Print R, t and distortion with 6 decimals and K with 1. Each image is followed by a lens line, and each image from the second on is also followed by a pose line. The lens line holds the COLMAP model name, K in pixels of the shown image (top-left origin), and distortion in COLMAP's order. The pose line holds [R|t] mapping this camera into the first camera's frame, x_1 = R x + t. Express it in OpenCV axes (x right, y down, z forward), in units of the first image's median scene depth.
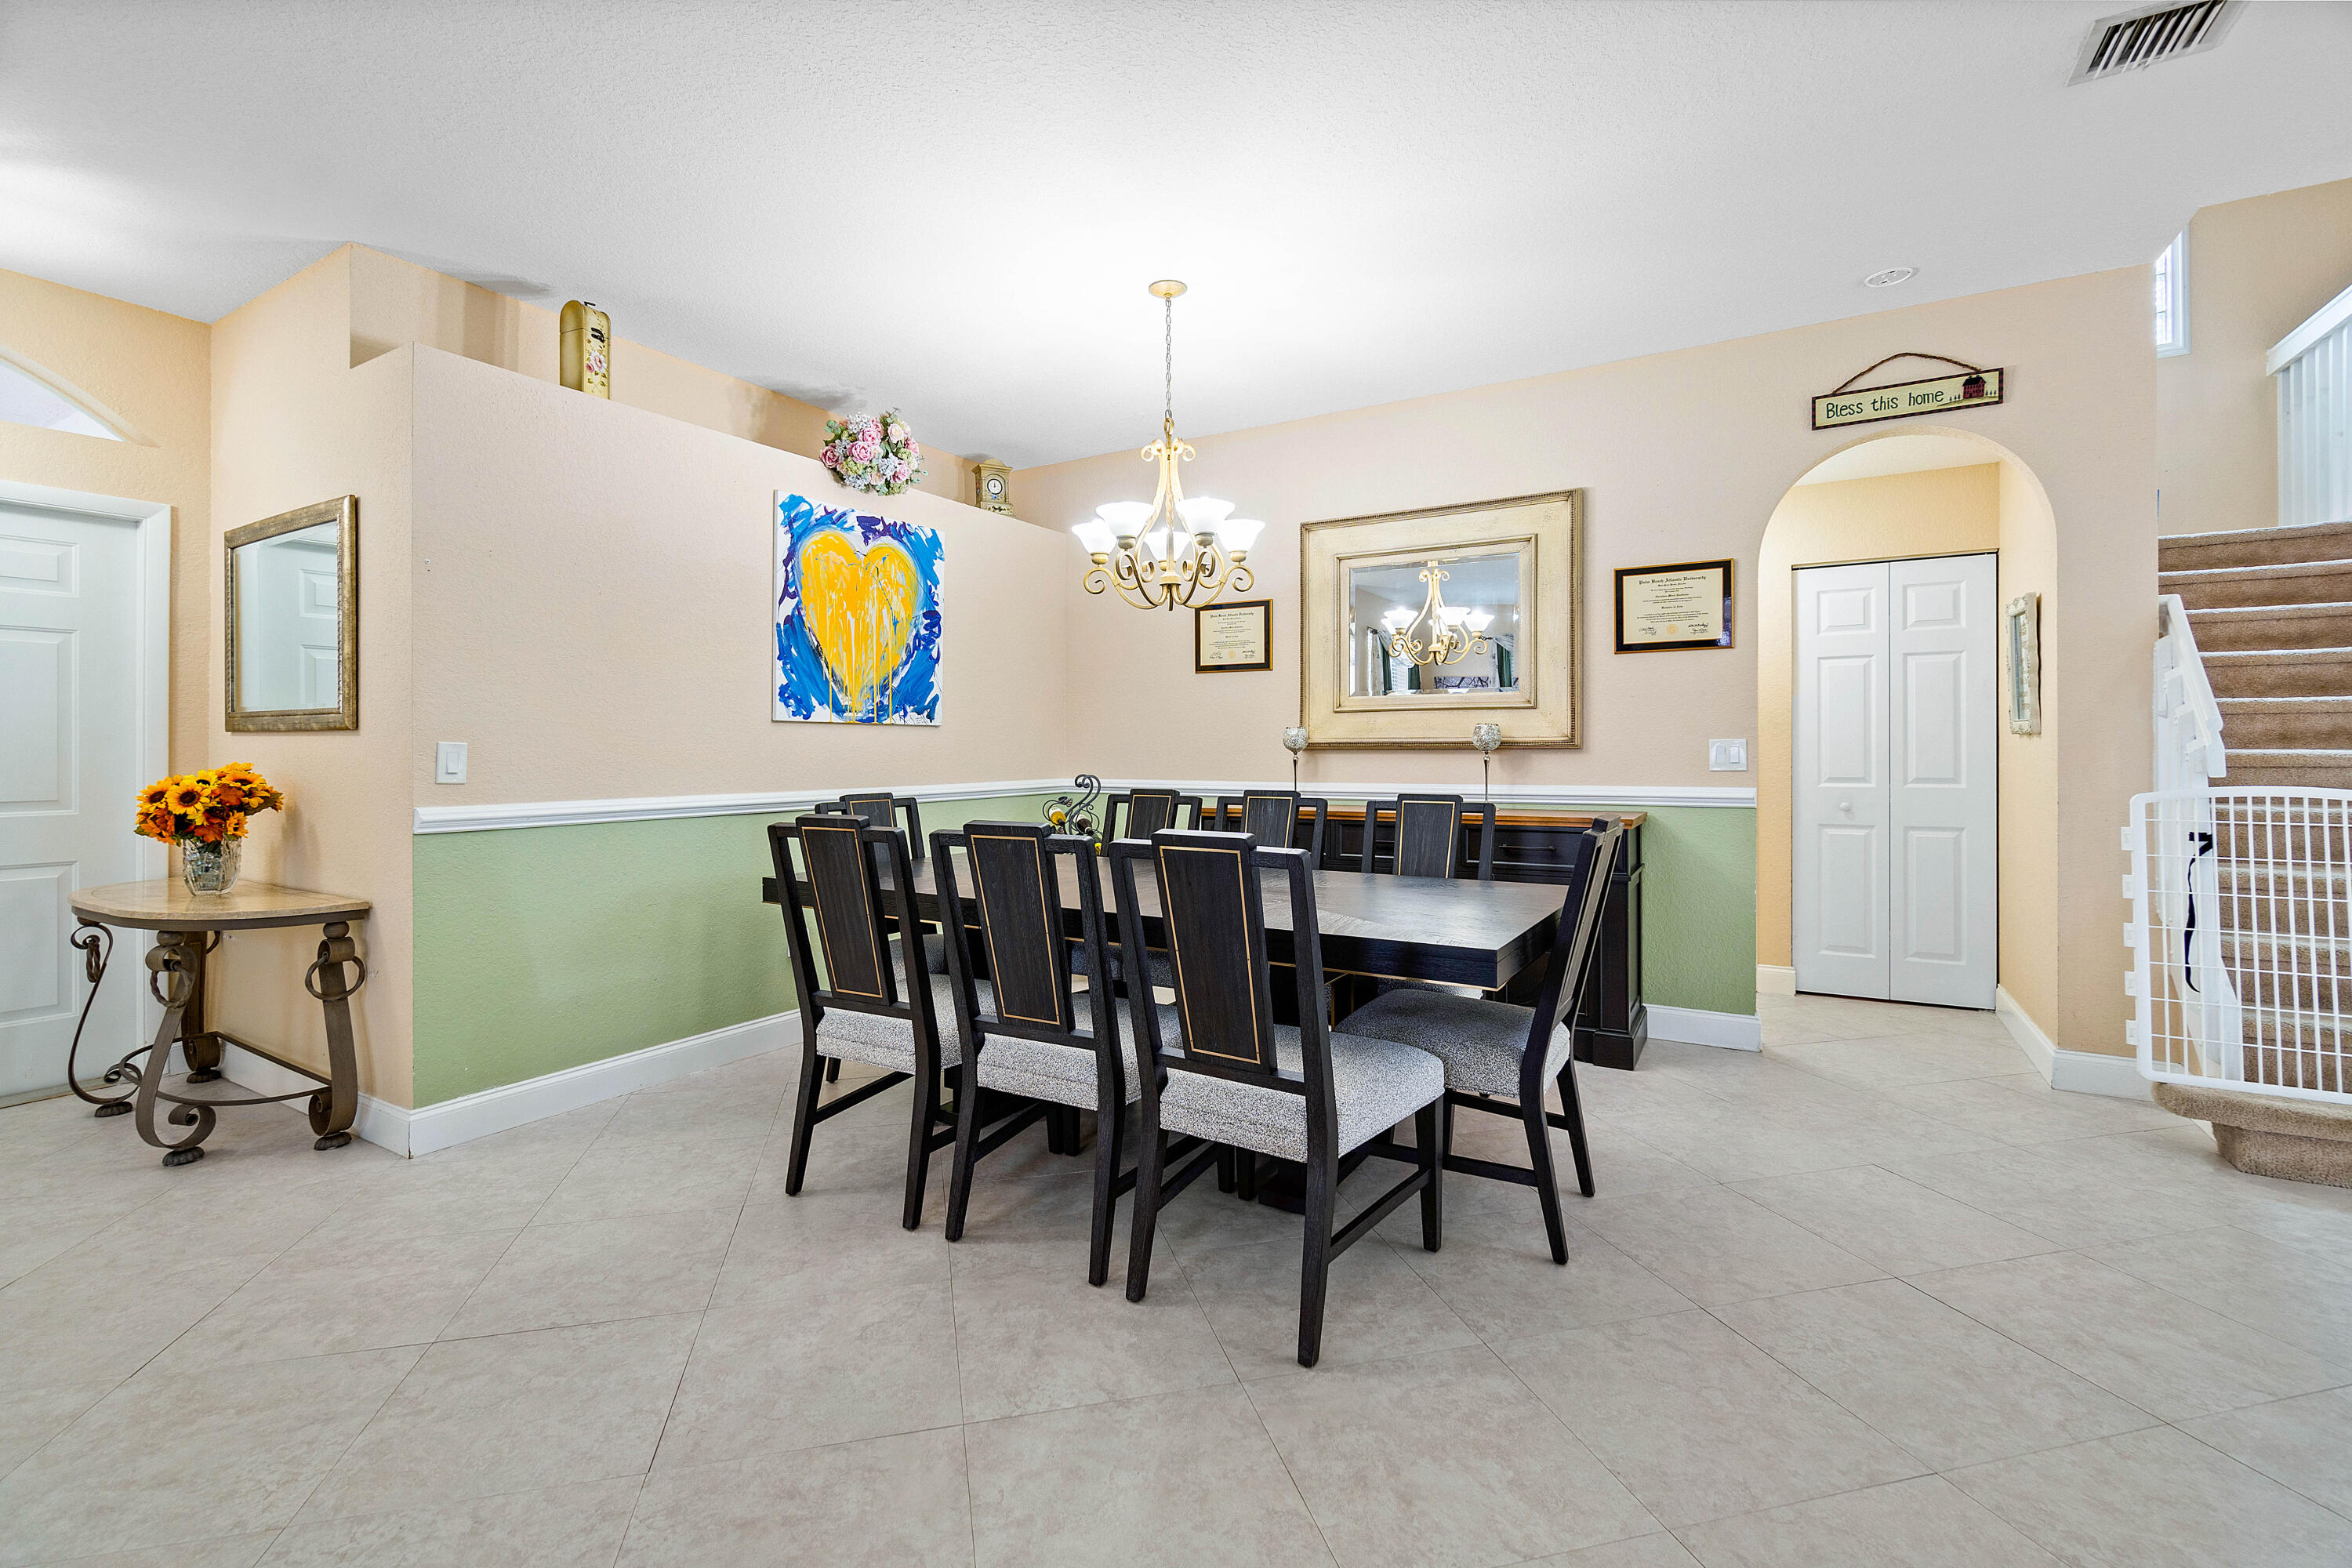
lens RADIAL K [[1024.1, 0, 1178.9], [0, 1024.1, 747.6], [0, 0, 1]] dist [-0.008418, 0.000959]
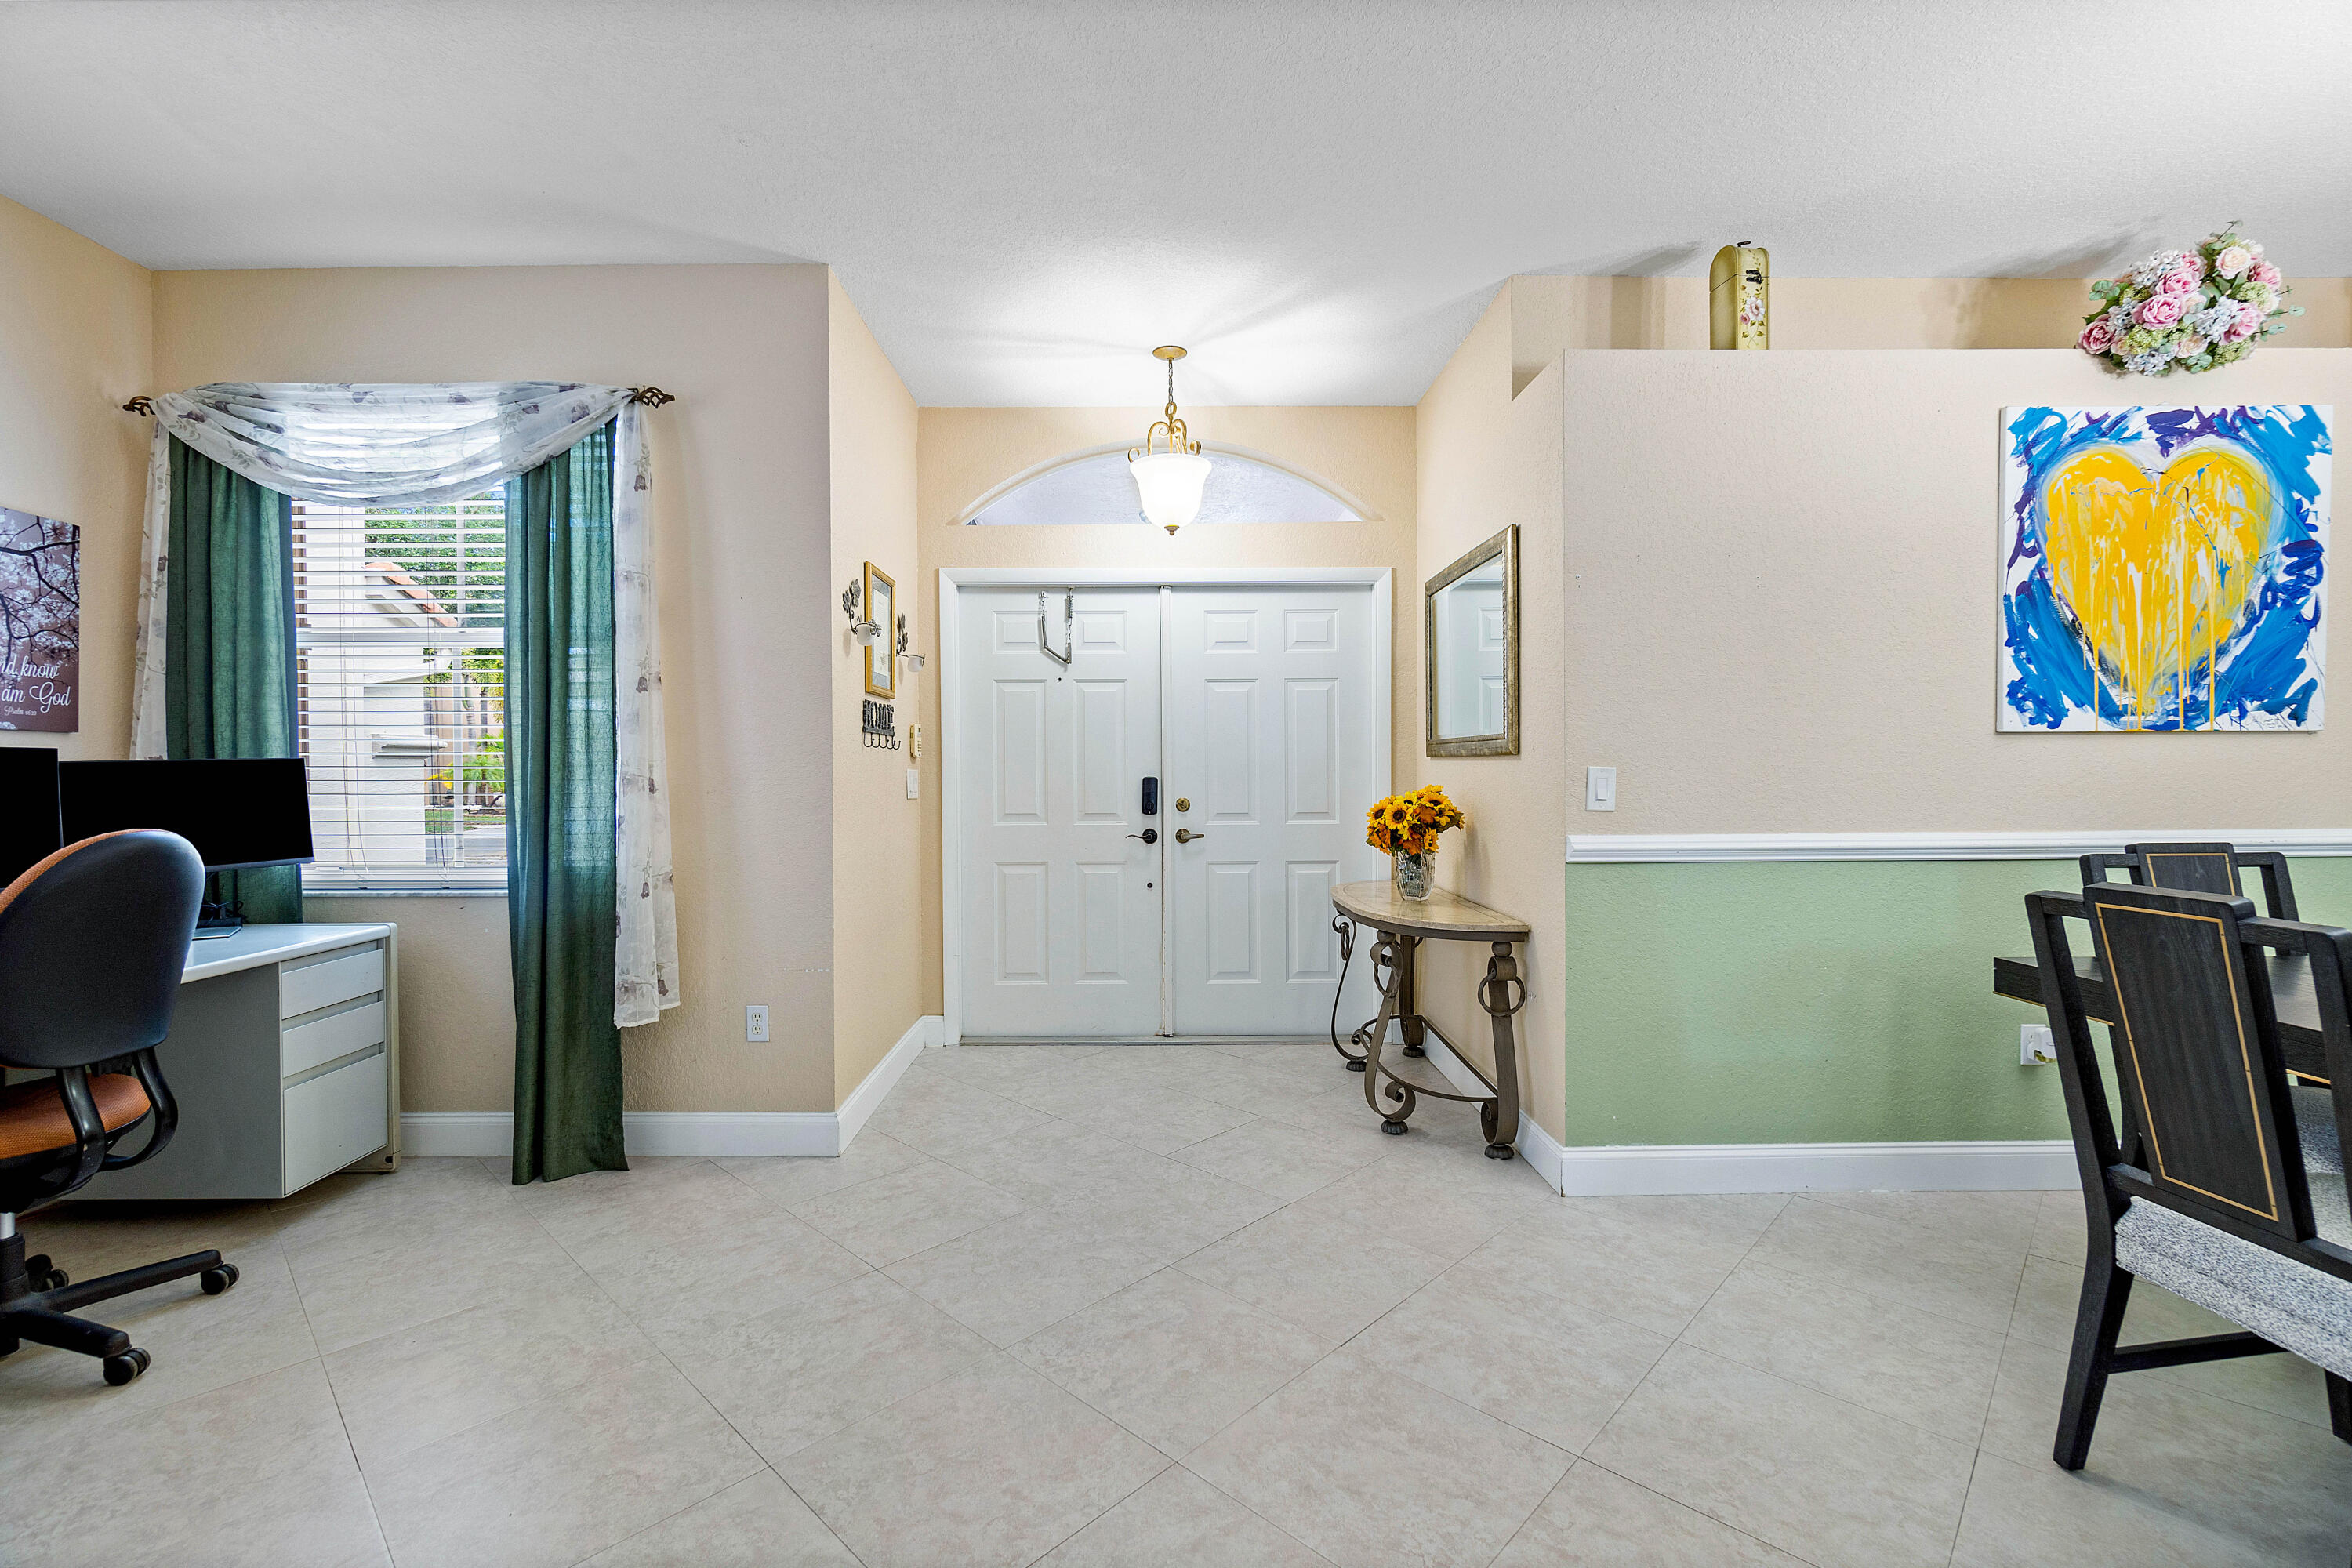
lens RADIAL K [[1040.6, 0, 1173.2], [0, 1040.6, 782.0], [0, 0, 1]] dist [-0.004088, 0.002331]
pose [[0.530737, 0.008933, -0.847489, -0.097848], [0.007696, 0.999852, 0.015358, -0.007927], [0.847501, -0.014673, 0.530590, 0.140210]]
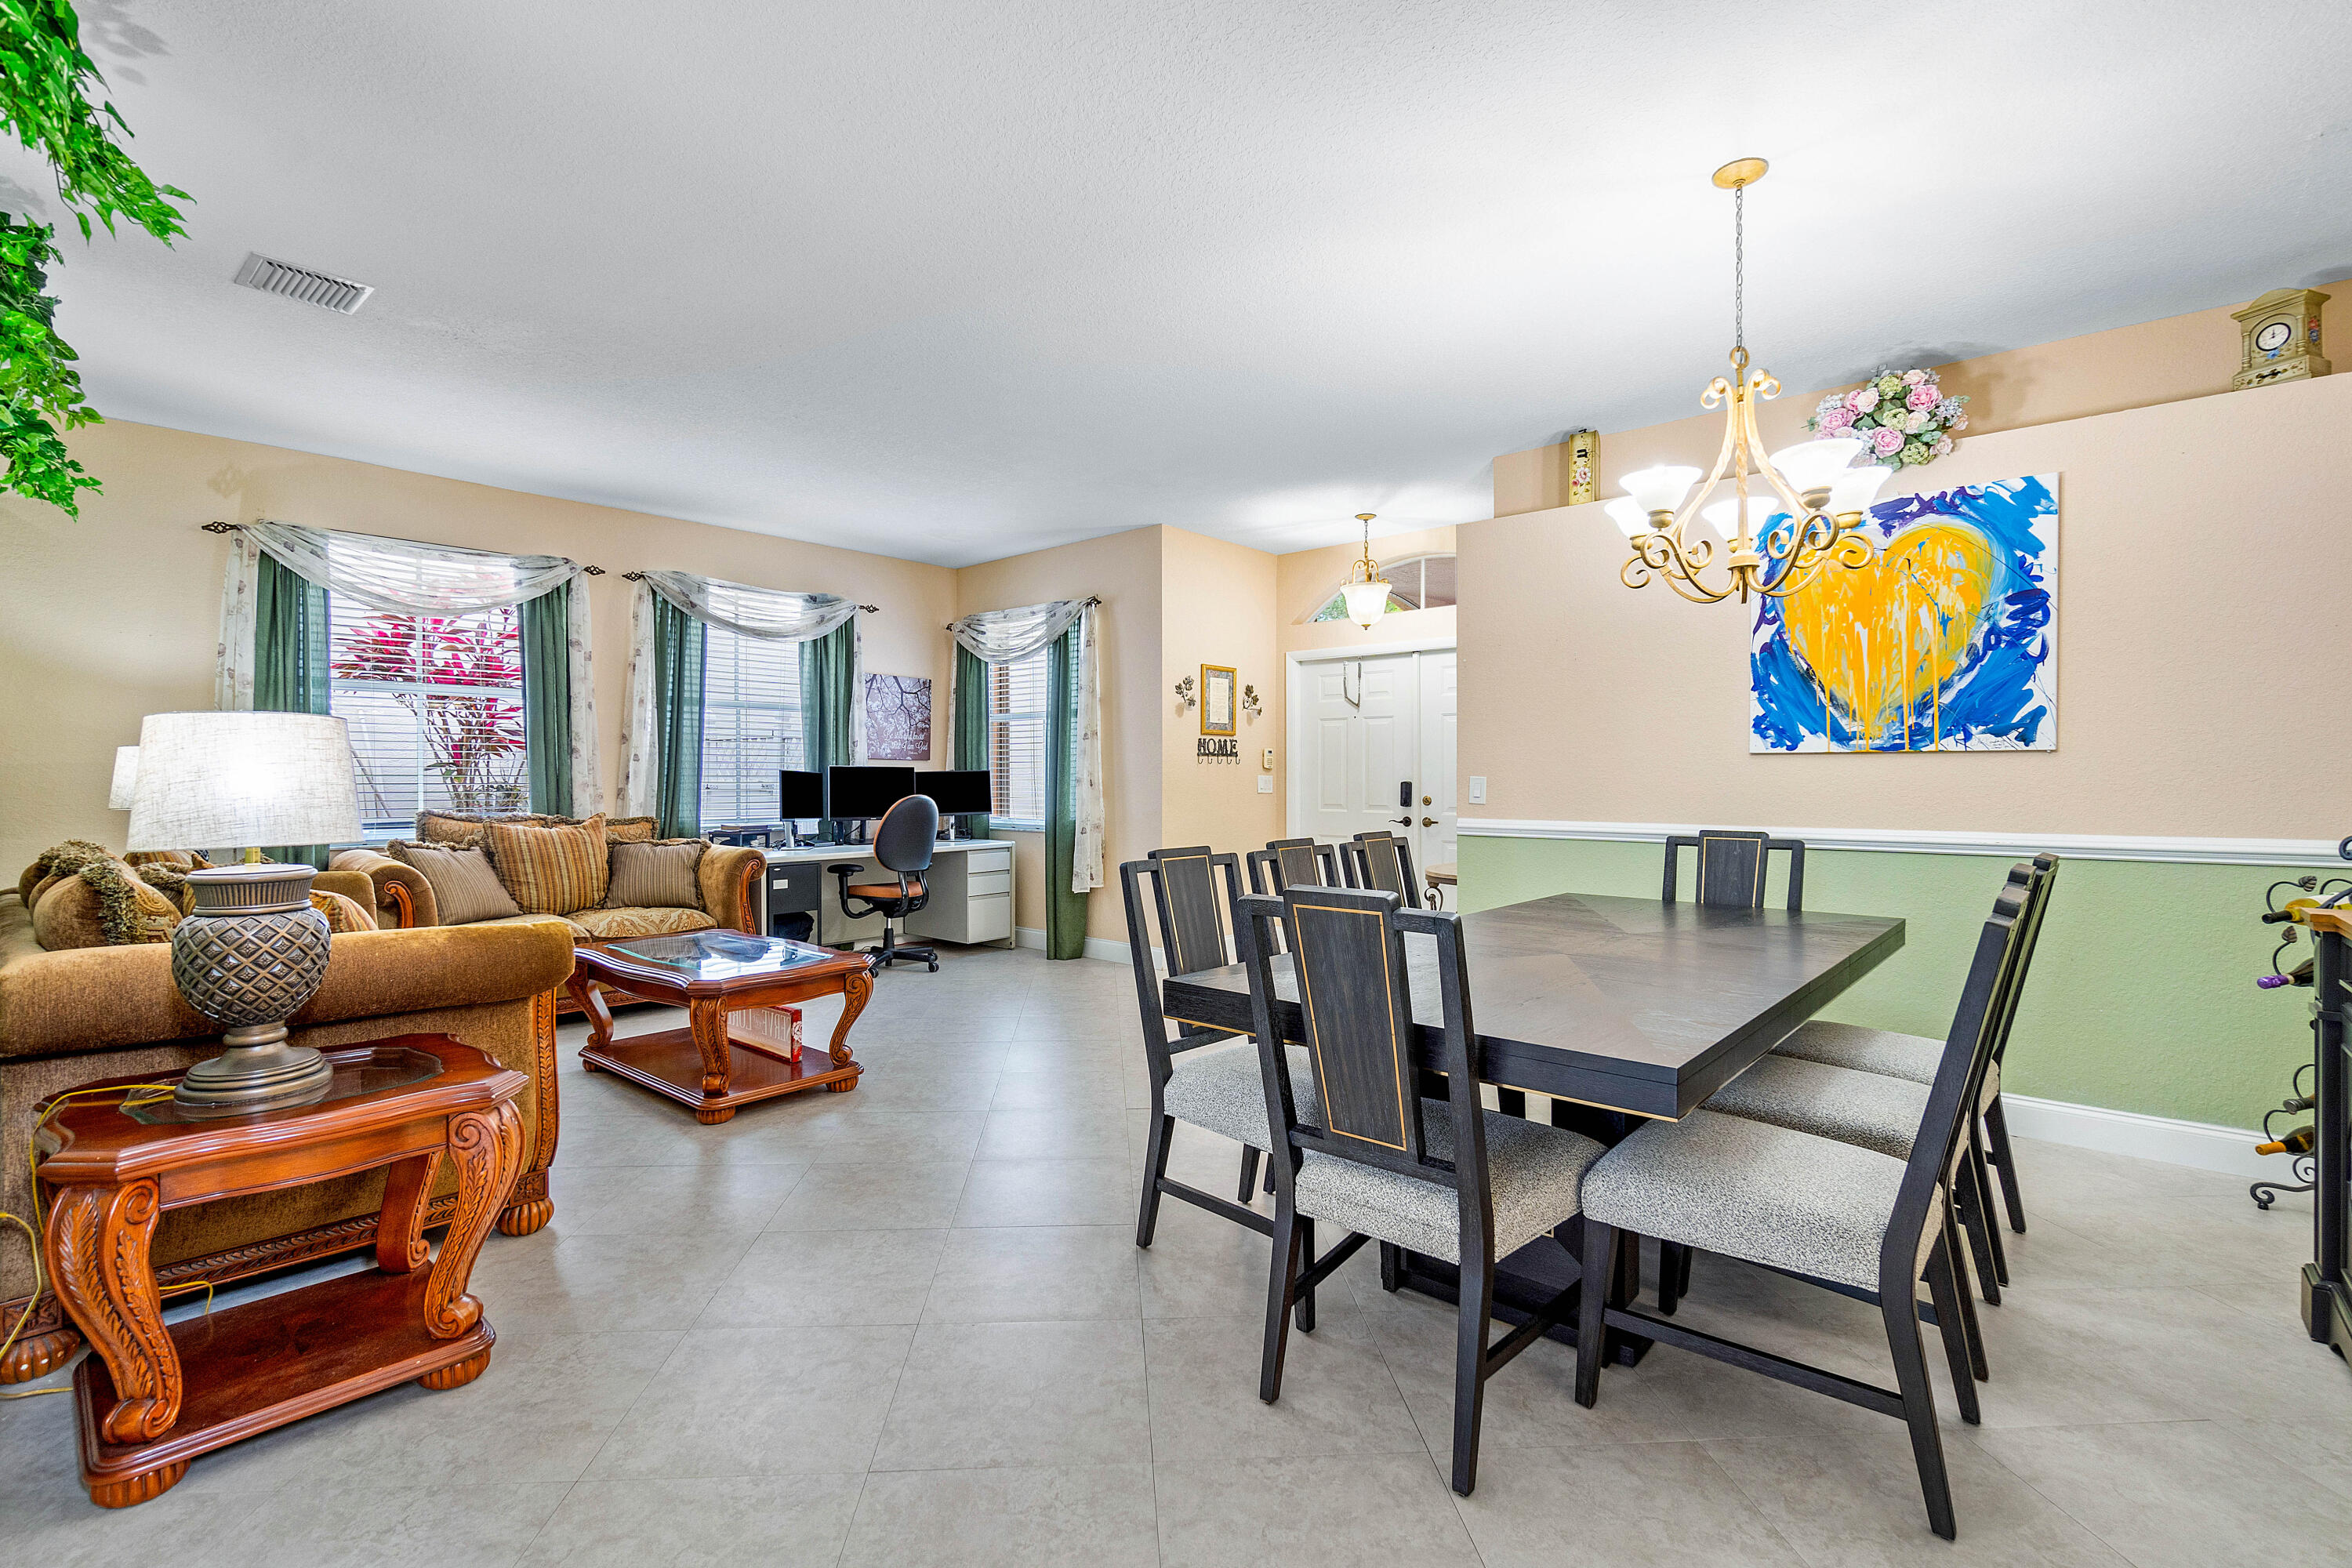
lens RADIAL K [[1044.2, 0, 1114.0], [0, 1044.2, 768.7], [0, 0, 1]] dist [-0.001732, 0.001004]
pose [[-0.211947, -0.003751, -0.977274, 0.810056], [0.005315, 0.999973, -0.004991, -0.011248], [0.977267, -0.006252, -0.211922, 0.700830]]
